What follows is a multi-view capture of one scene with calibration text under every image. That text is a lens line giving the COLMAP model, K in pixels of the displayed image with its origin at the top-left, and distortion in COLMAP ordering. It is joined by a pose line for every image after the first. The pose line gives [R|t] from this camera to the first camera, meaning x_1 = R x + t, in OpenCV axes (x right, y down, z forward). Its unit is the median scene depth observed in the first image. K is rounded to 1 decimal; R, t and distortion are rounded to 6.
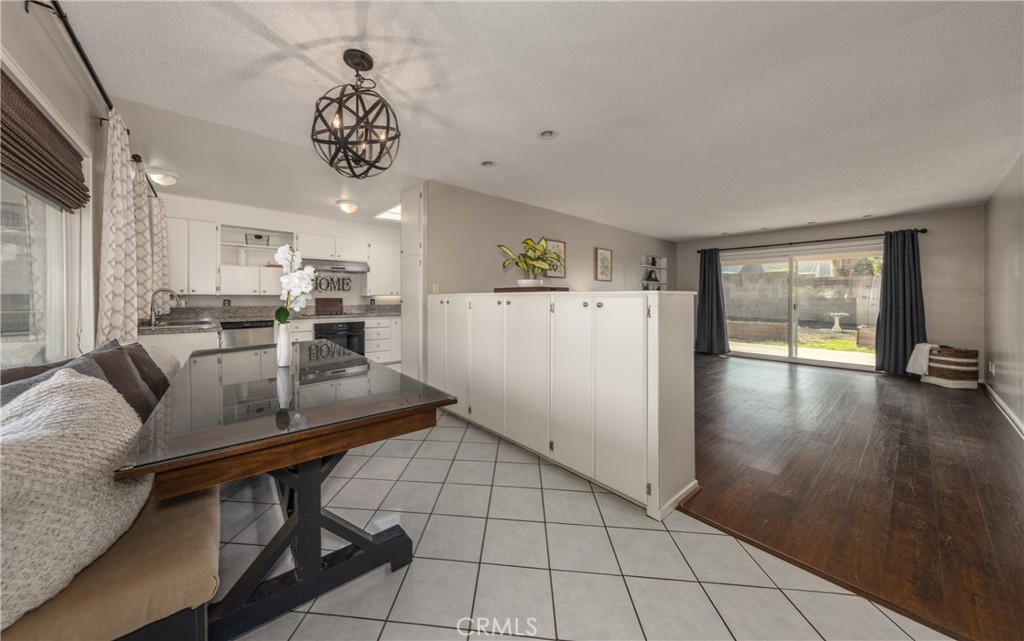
lens RADIAL K [[335.6, 0, 492.3], [0, 335.6, 300.3], [0, 0, 1]] dist [0.002163, -0.000176]
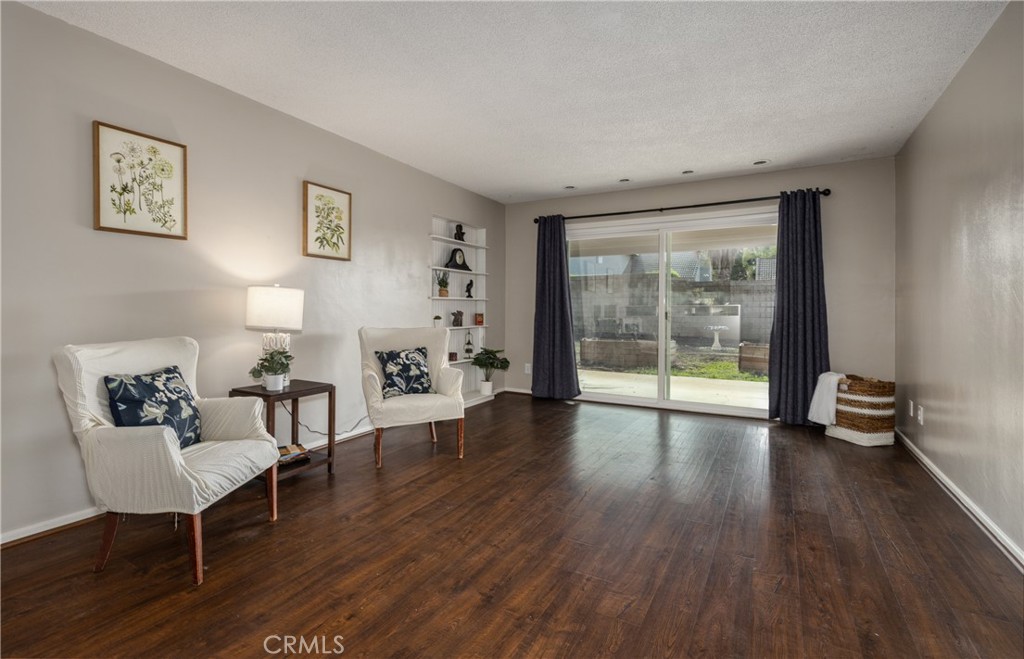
lens RADIAL K [[497.2, 0, 499.8], [0, 497.2, 311.2], [0, 0, 1]] dist [0.004971, 0.000479]
pose [[0.924882, 0.001424, 0.380253, 0.351918], [-0.001012, 0.999999, -0.001283, 0.016359], [-0.380254, 0.000802, 0.924882, 0.358847]]
